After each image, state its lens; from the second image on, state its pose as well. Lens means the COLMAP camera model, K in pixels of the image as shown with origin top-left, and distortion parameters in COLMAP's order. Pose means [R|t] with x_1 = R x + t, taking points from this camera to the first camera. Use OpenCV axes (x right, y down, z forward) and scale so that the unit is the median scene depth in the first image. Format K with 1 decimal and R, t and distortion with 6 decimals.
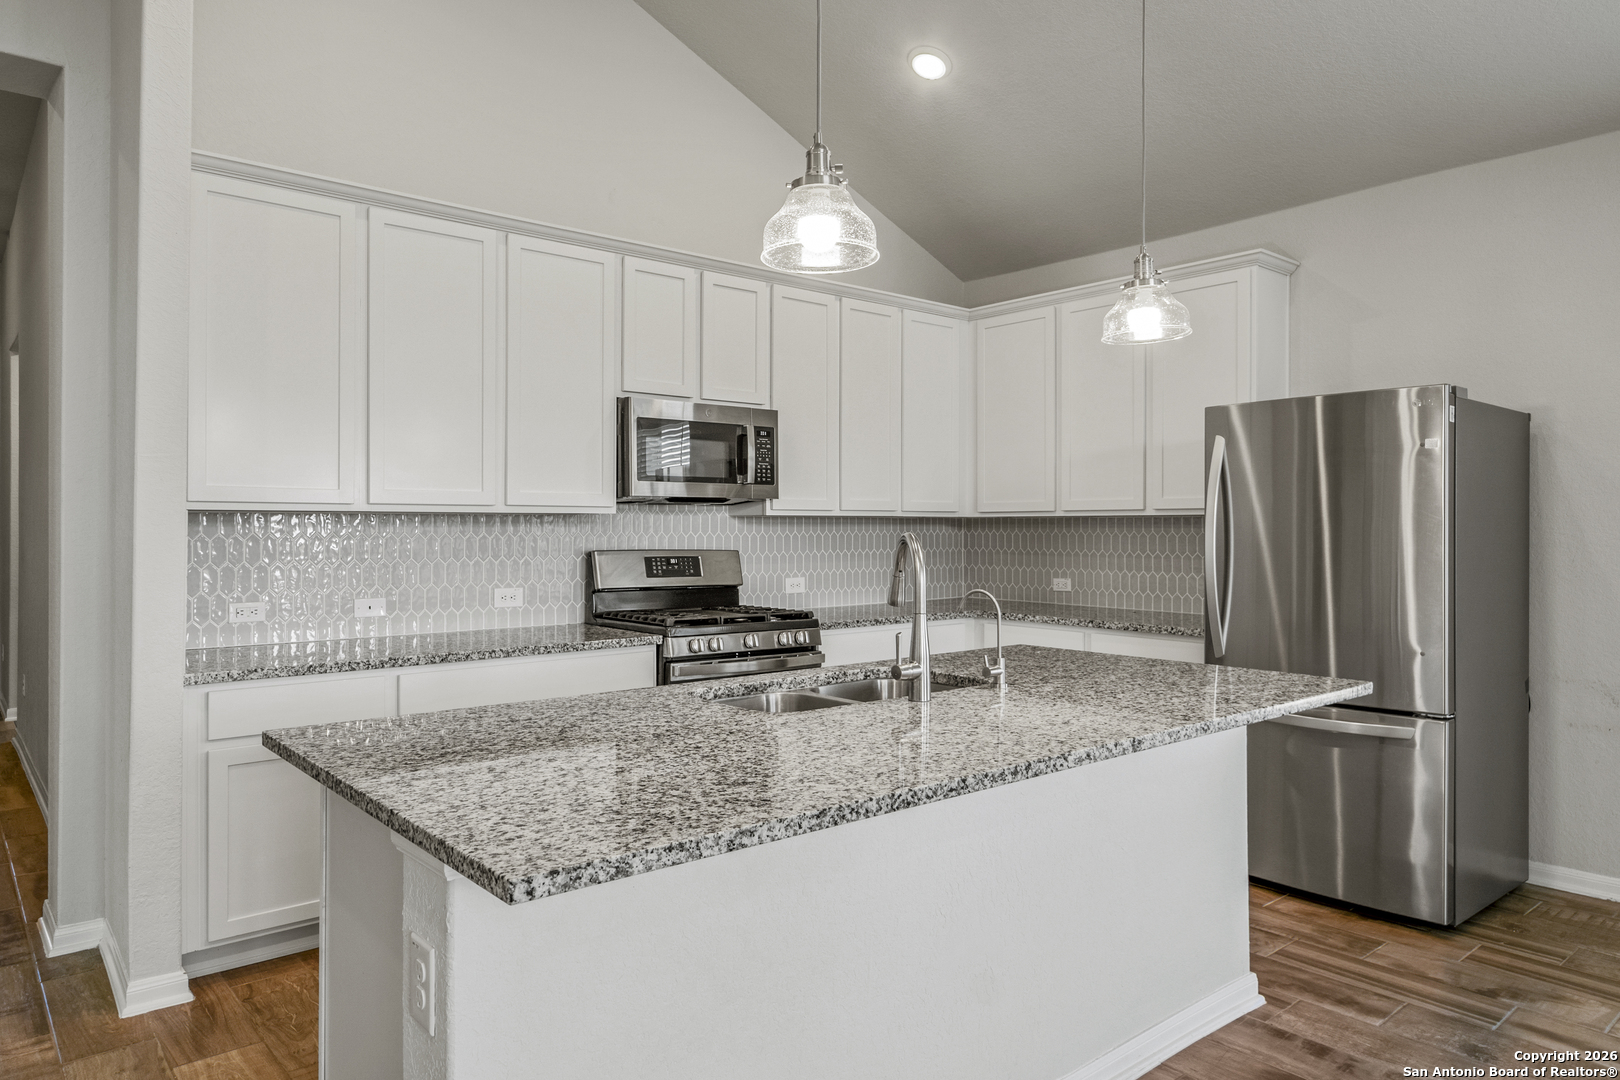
lens RADIAL K [[1025.9, 0, 788.5], [0, 1025.9, 511.6], [0, 0, 1]] dist [0.002273, 0.000626]
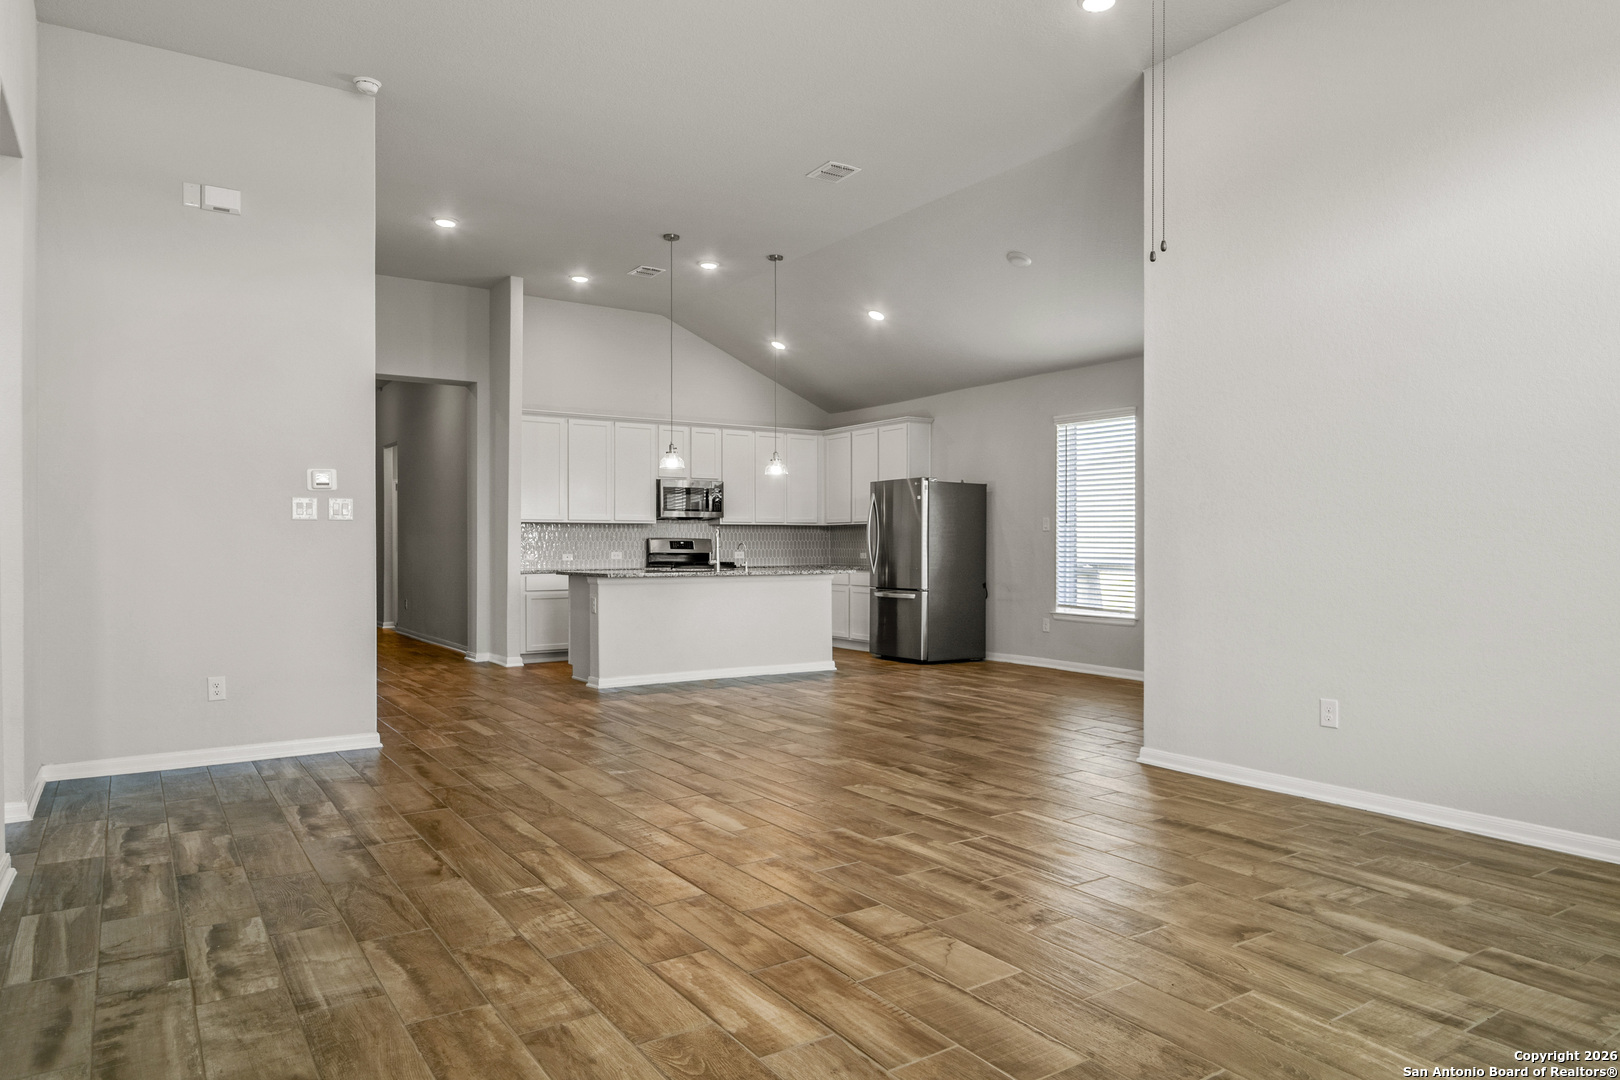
lens RADIAL K [[1015.0, 0, 810.0], [0, 1015.0, 540.0], [0, 0, 1]] dist [0.002410, 0.001457]
pose [[0.995194, -0.003476, -0.097863, 0.460337], [0.004398, 0.999948, 0.009205, 0.021063], [0.097826, -0.009591, 0.995157, -1.493152]]
